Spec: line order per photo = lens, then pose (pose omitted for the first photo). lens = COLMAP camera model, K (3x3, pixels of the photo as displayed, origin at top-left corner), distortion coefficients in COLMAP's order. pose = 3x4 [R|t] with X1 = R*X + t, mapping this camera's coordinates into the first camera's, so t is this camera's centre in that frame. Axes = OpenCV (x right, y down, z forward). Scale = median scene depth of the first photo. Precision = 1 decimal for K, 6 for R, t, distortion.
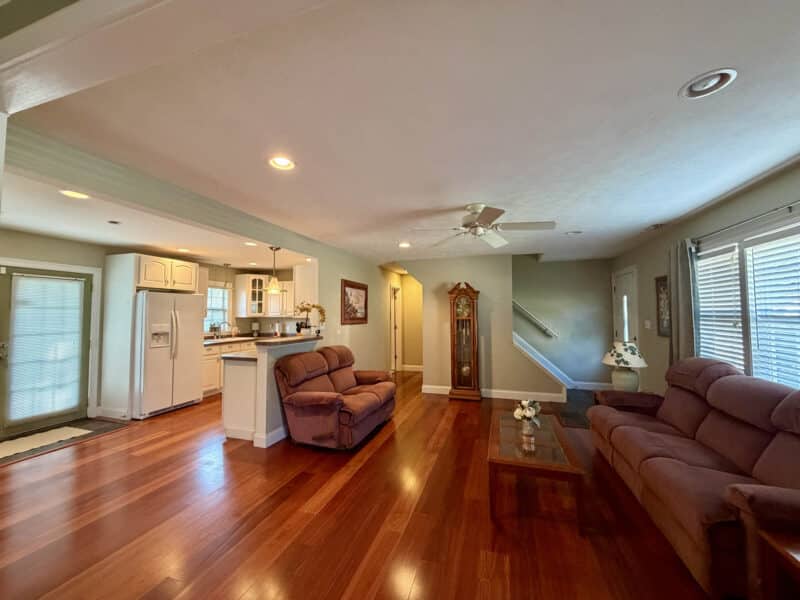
lens RADIAL K [[320.8, 0, 396.8], [0, 320.8, 298.8], [0, 0, 1]] dist [-0.000226, 0.000363]
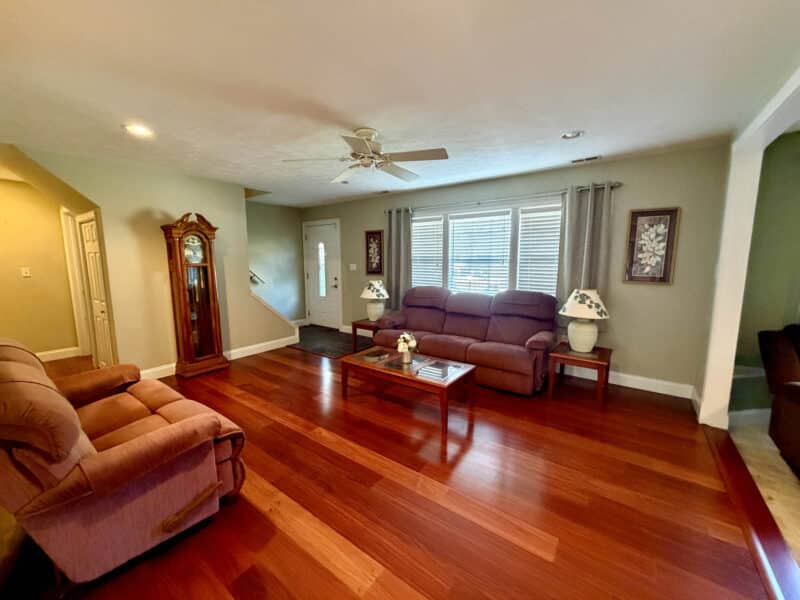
lens RADIAL K [[320.8, 0, 395.6], [0, 320.8, 299.8], [0, 0, 1]] dist [-0.000226, 0.000363]
pose [[0.319501, -0.118239, 0.940180, -0.433396], [-0.041505, 0.989486, 0.138545, 0.026881], [-0.946677, -0.083287, 0.311234, 0.455649]]
